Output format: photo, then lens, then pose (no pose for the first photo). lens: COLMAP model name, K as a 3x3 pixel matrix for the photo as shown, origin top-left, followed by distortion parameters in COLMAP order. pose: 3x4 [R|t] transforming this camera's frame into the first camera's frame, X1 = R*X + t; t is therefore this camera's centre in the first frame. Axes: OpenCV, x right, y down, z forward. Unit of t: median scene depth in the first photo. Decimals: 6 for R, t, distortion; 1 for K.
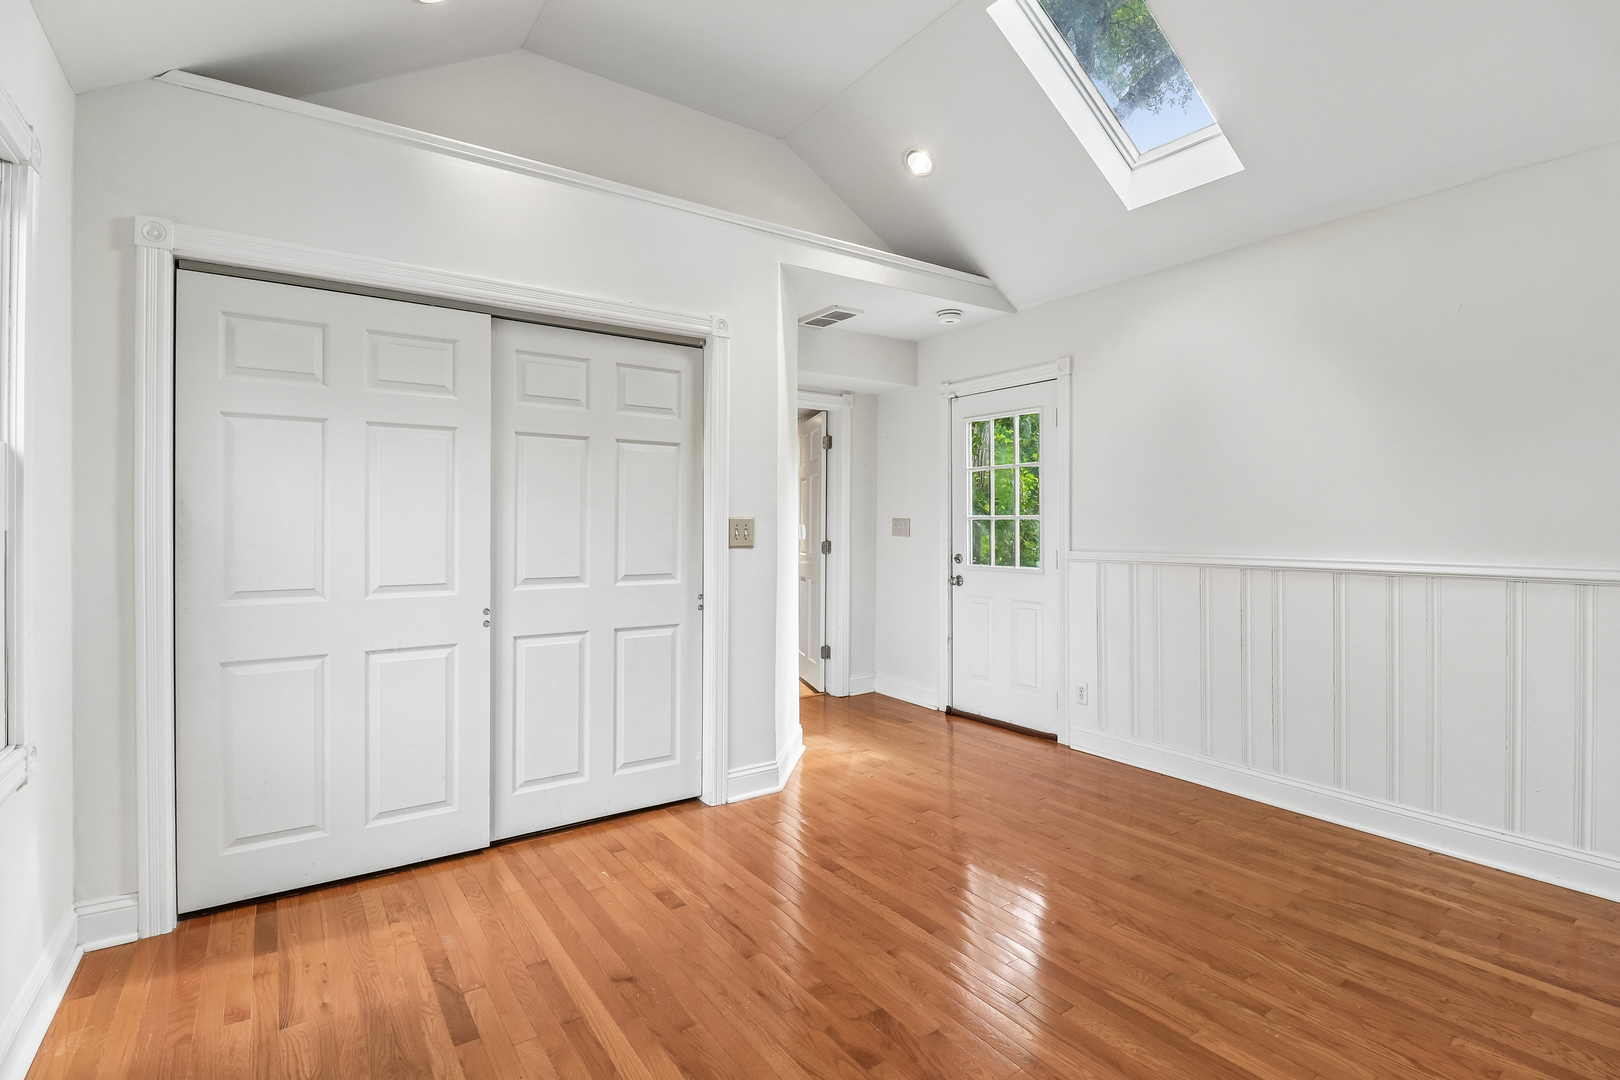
lens RADIAL K [[757.4, 0, 797.0], [0, 757.4, 533.8], [0, 0, 1]] dist [-0.002308, -0.006094]
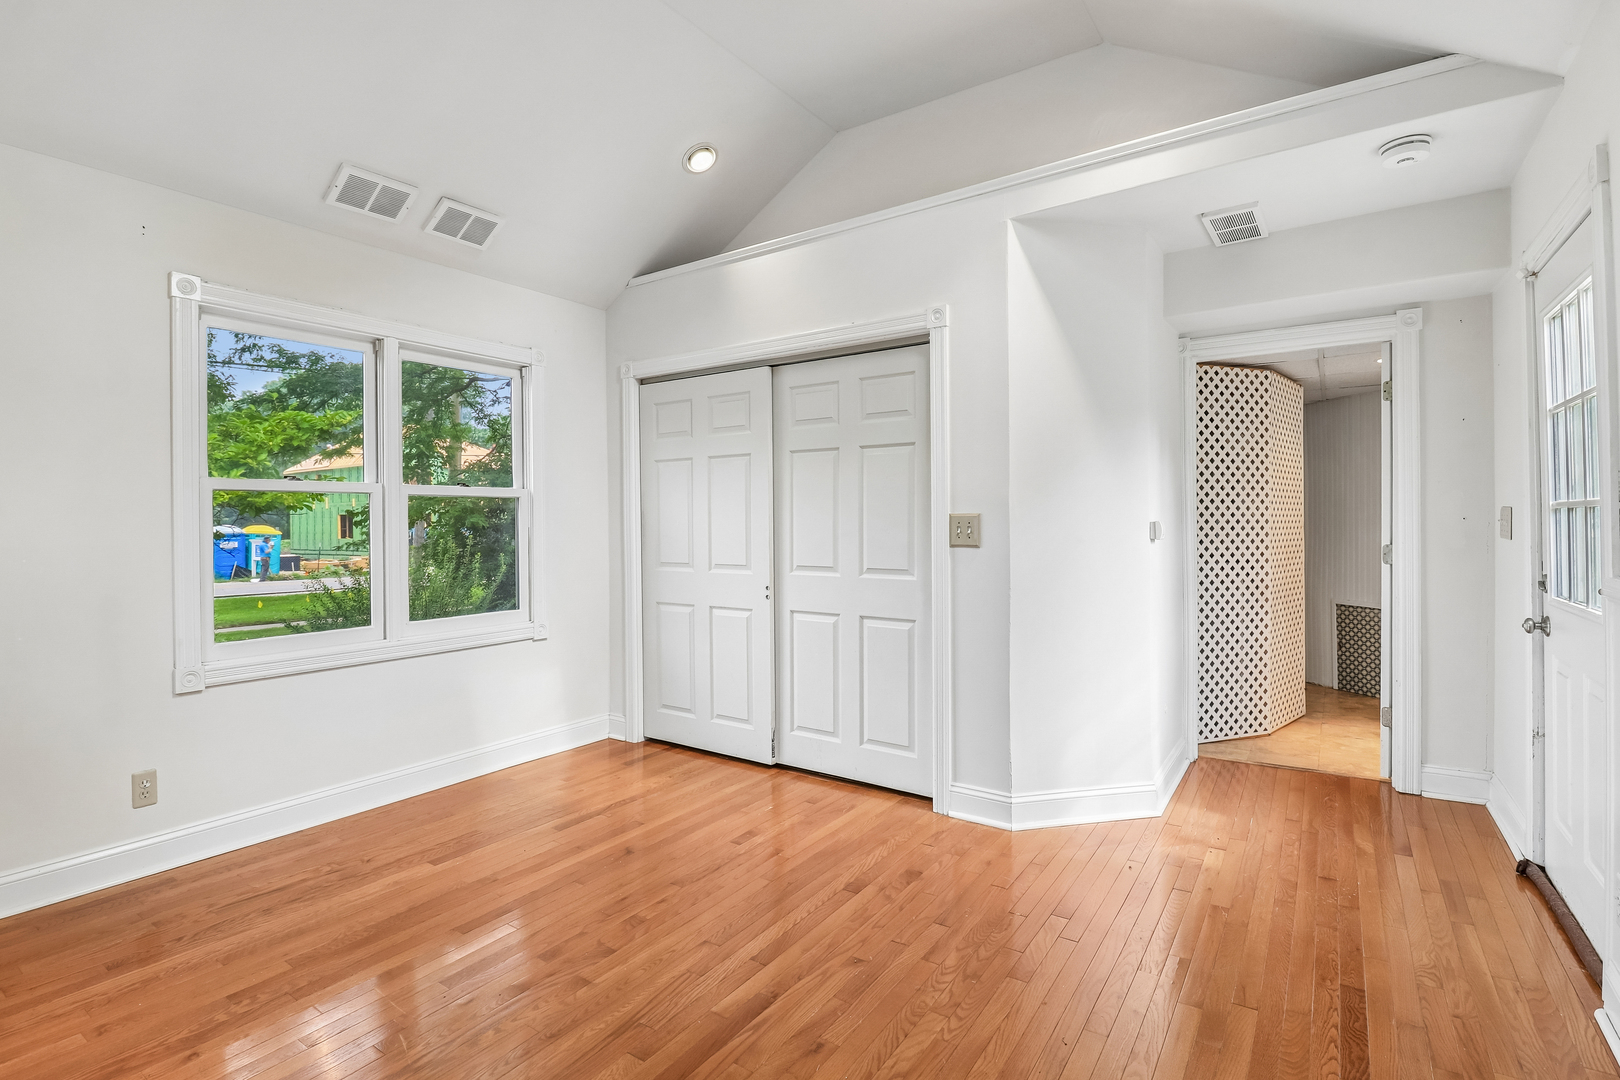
lens RADIAL K [[757.4, 0, 805.2], [0, 757.4, 527.5], [0, 0, 1]] dist [-0.002308, -0.006094]
pose [[0.359556, 0.004684, -0.933112, 0.827928], [-0.004267, 0.999985, 0.003375, -0.008937], [0.933114, 0.002768, 0.359570, 0.557101]]
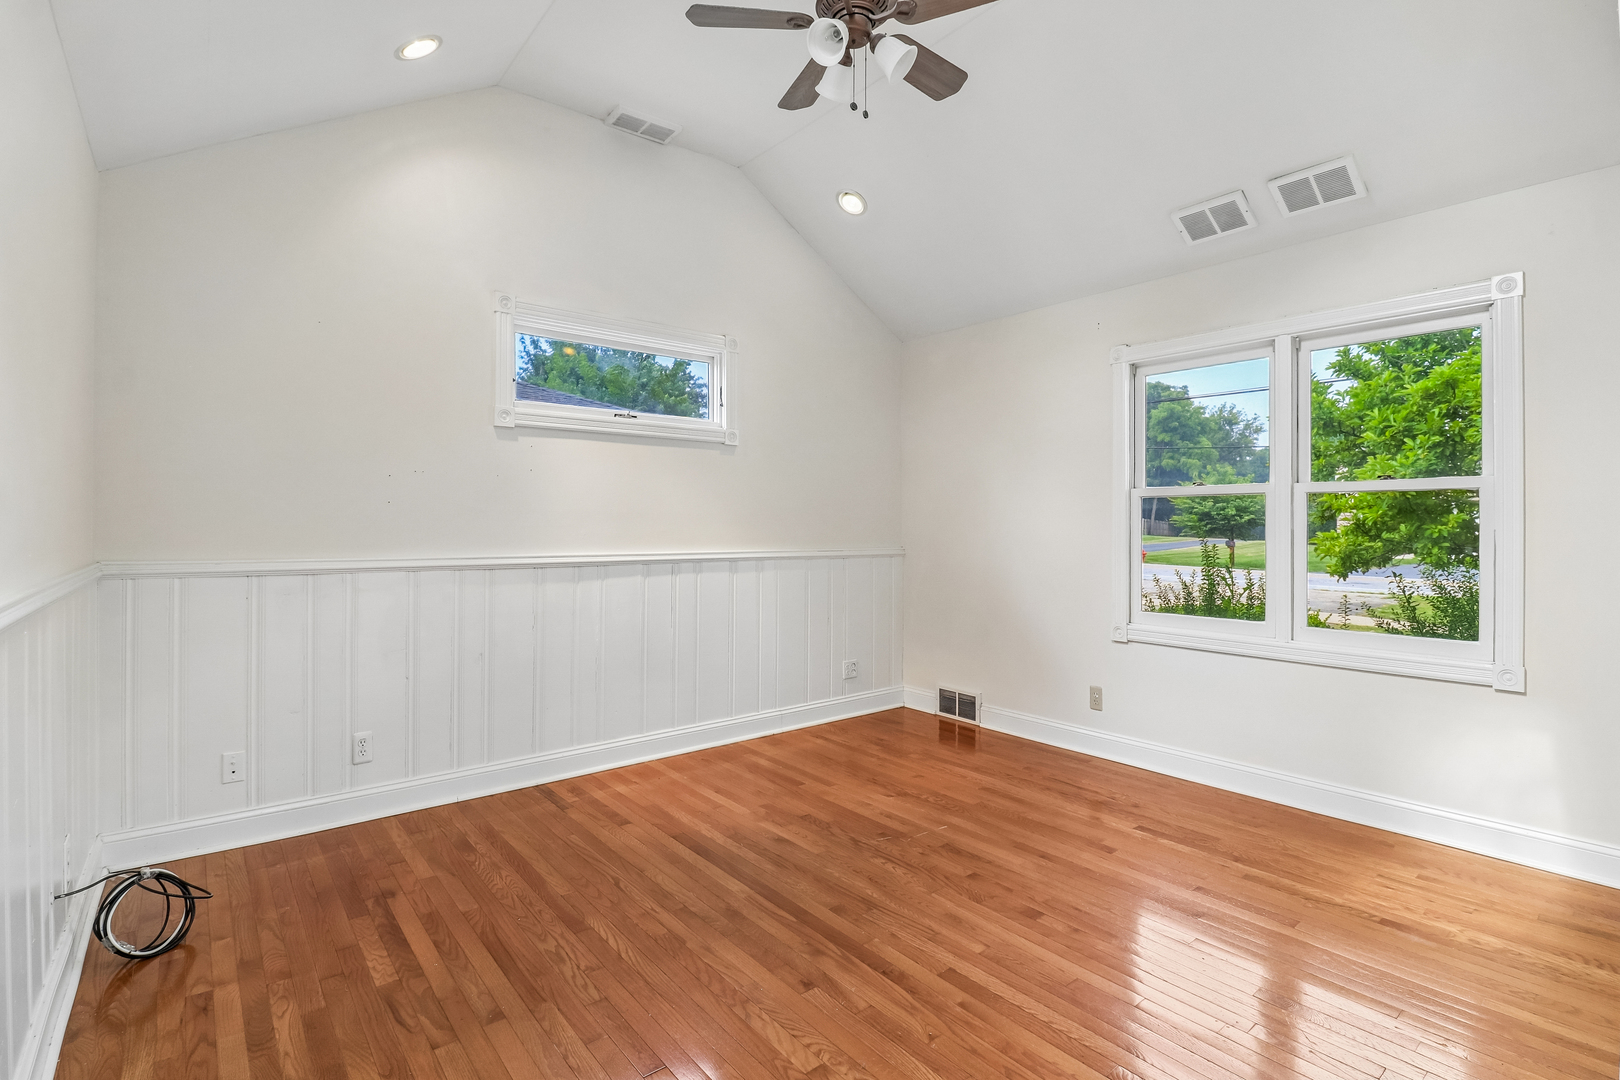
lens RADIAL K [[757.4, 0, 819.4], [0, 757.4, 526.6], [0, 0, 1]] dist [-0.002308, -0.006094]
pose [[-0.994886, -0.001889, -0.100988, 0.331427], [-0.003426, 0.999881, 0.015043, -0.017341], [0.100948, 0.015312, -0.994774, 1.456093]]
